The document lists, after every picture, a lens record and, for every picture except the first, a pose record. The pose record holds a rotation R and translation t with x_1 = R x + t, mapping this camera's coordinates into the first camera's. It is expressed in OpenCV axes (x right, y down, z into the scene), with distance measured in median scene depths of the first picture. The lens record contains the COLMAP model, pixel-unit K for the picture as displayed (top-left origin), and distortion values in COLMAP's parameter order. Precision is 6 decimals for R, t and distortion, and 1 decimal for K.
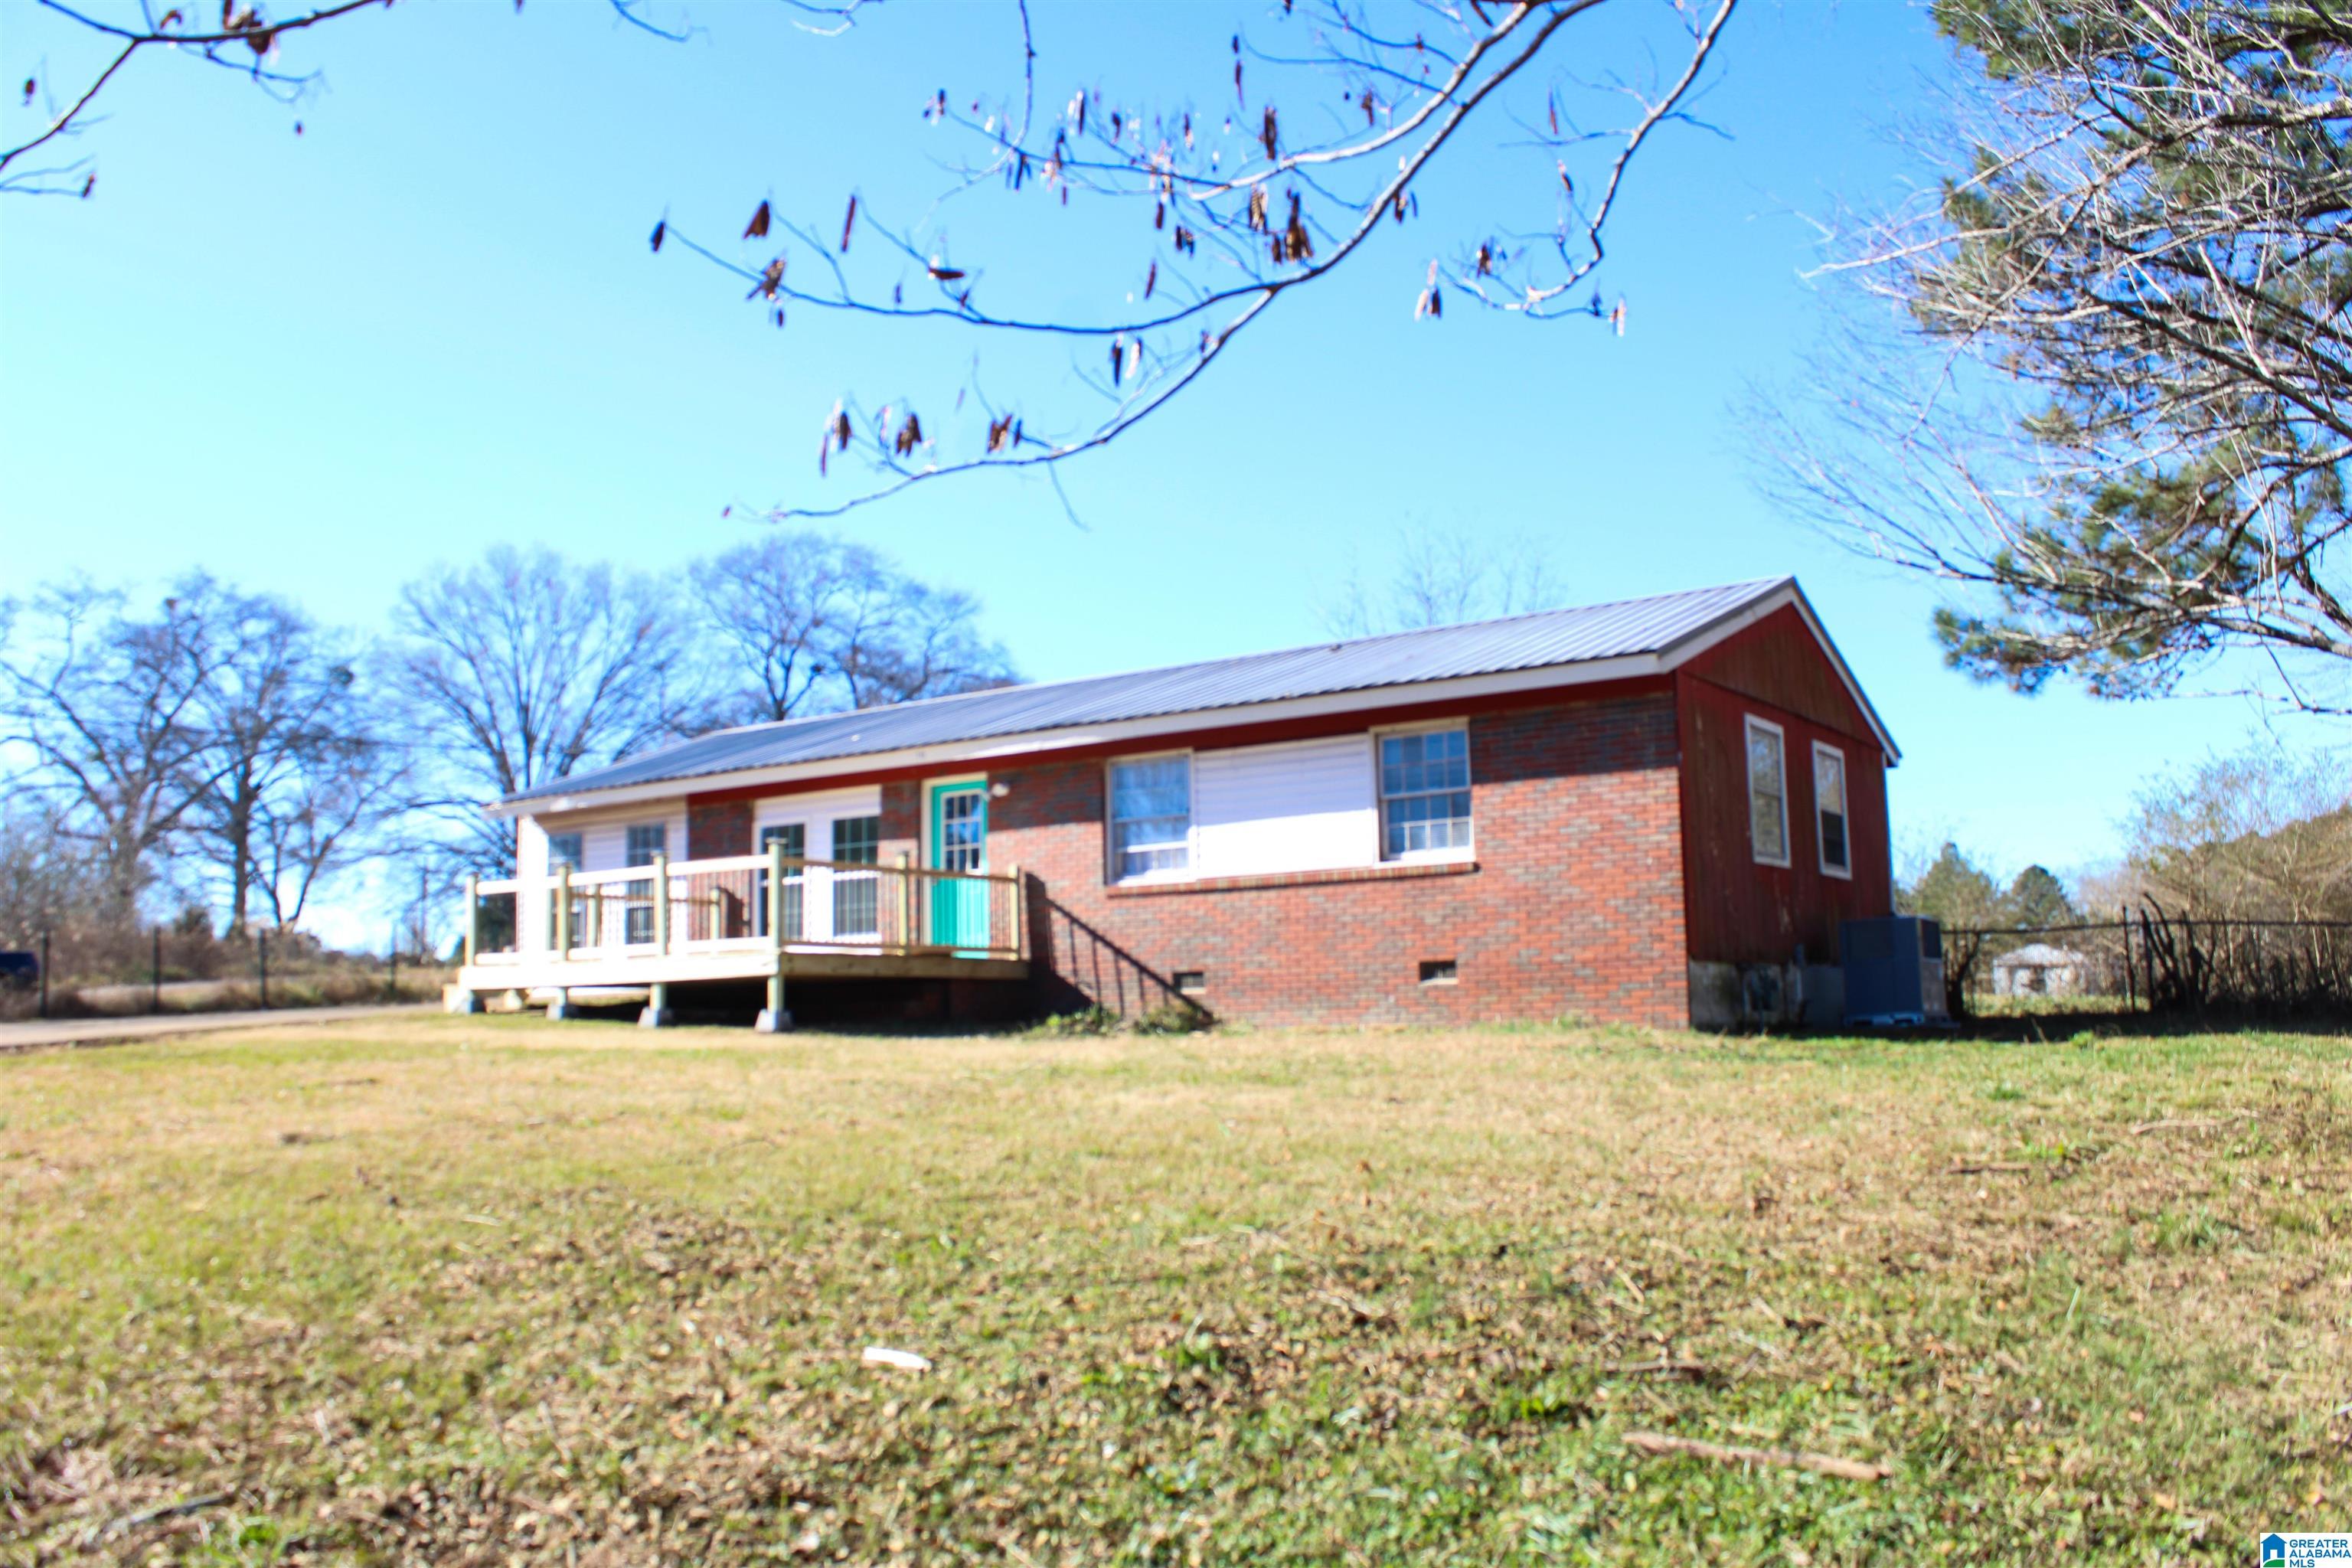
lens RADIAL K [[1990.5, 0, 1171.9], [0, 1990.5, 746.1], [0, 0, 1]] dist [-0.059729, 0.000828]
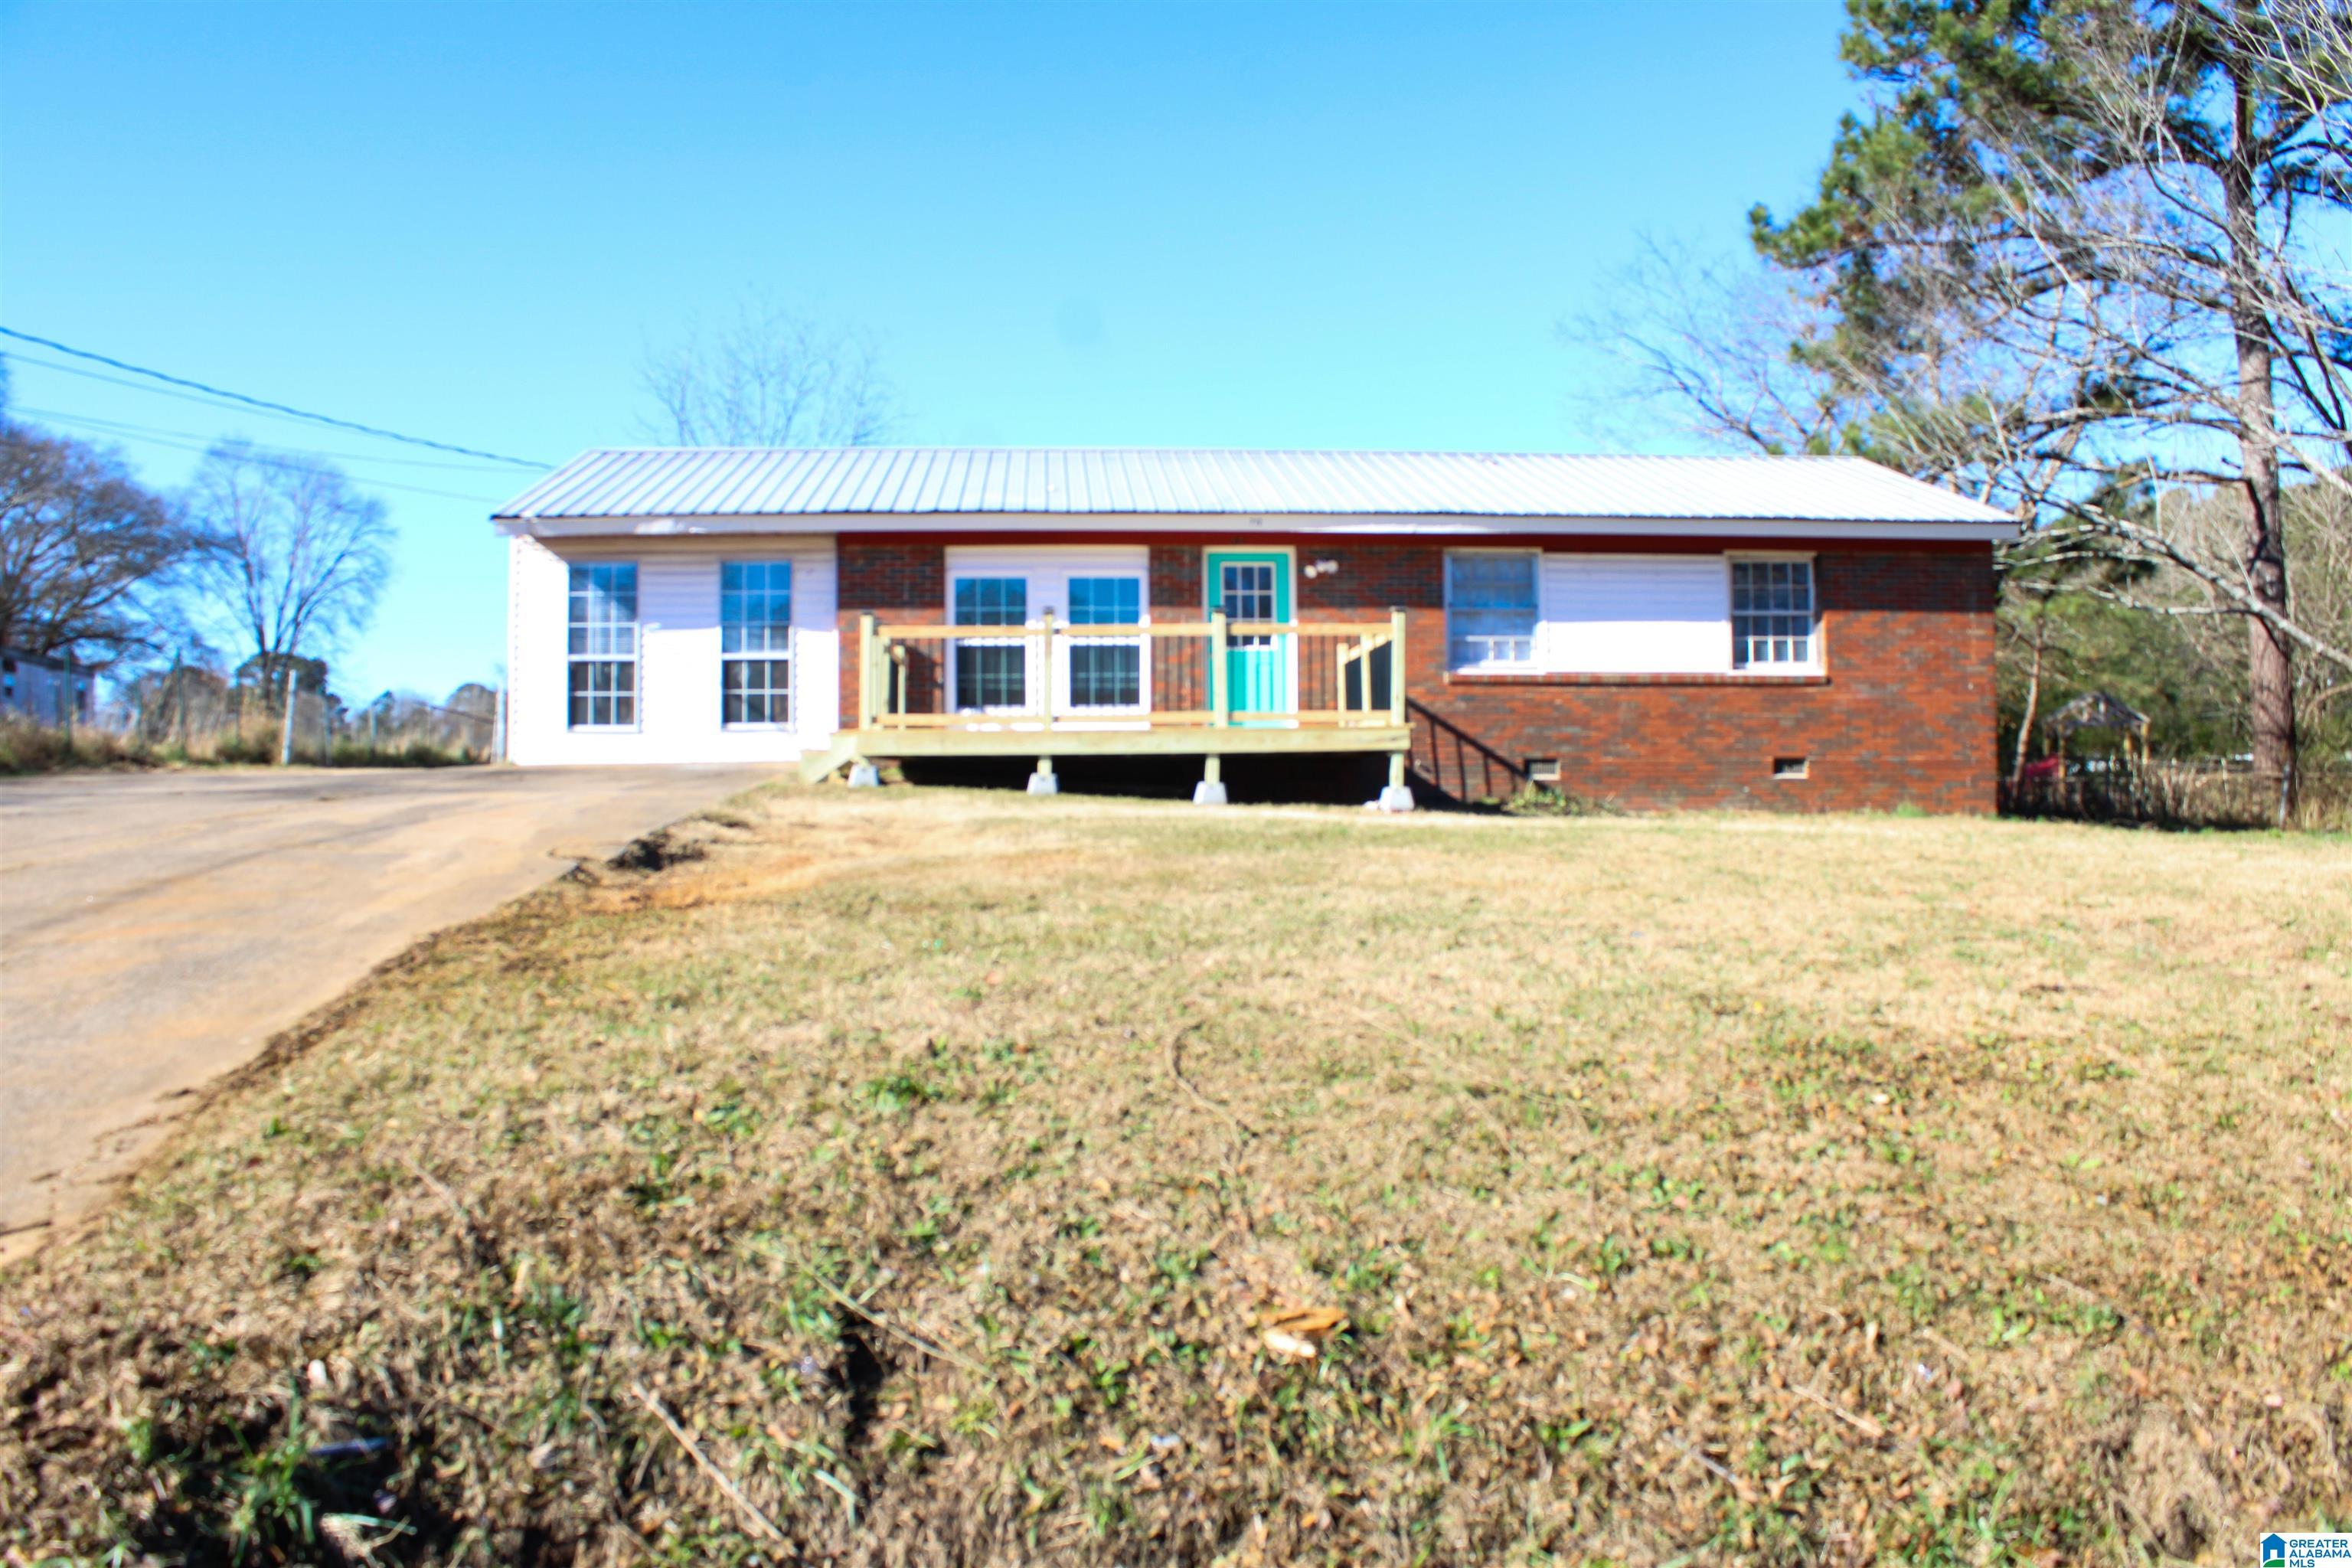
lens RADIAL K [[1994.7, 0, 1168.2], [0, 1994.7, 755.9], [0, 0, 1]] dist [-0.096180, -0.001548]
pose [[0.768931, 0.033368, 0.638461, -0.813008], [-0.099666, 0.992684, 0.068152, 0.058415], [-0.631516, -0.116037, 0.766631, 0.303710]]
